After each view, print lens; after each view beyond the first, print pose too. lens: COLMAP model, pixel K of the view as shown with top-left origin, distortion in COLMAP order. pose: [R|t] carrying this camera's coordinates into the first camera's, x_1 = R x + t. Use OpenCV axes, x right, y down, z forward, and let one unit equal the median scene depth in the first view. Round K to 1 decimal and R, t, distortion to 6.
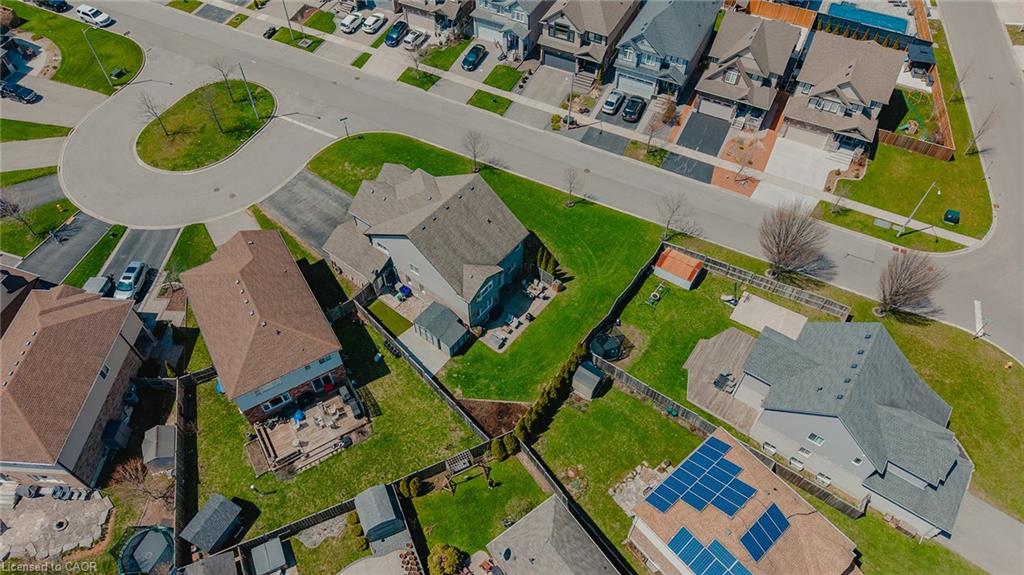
lens RADIAL K [[676.5, 0, 512.0], [0, 676.5, 287.5], [0, 0, 1]] dist [-0.001468, 0.000699]
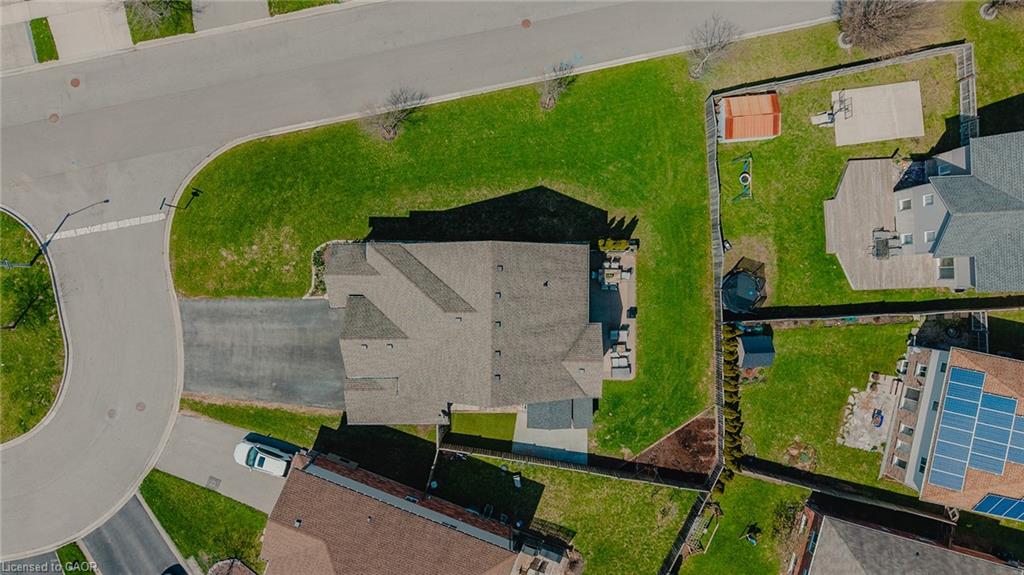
lens RADIAL K [[676.5, 0, 512.0], [0, 676.5, 287.5], [0, 0, 1]] dist [-0.001468, 0.000699]
pose [[0.789518, -0.613535, -0.015379, -0.047521], [0.496805, 0.624191, 0.602969, -0.470078], [-0.360343, -0.483695, 0.797617, 0.433958]]
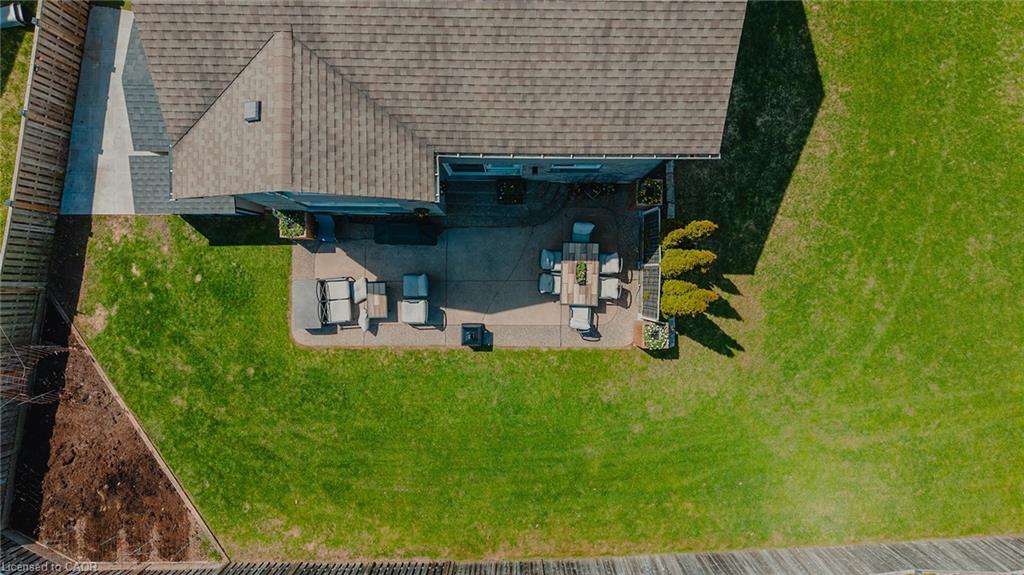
lens RADIAL K [[676.5, 0, 512.0], [0, 676.5, 287.5], [0, 0, 1]] dist [-0.001468, 0.000699]
pose [[0.610369, 0.791706, 0.025515, 0.012133], [-0.625994, 0.462375, 0.627965, -0.137748], [0.485366, -0.399263, 0.777823, 0.759747]]
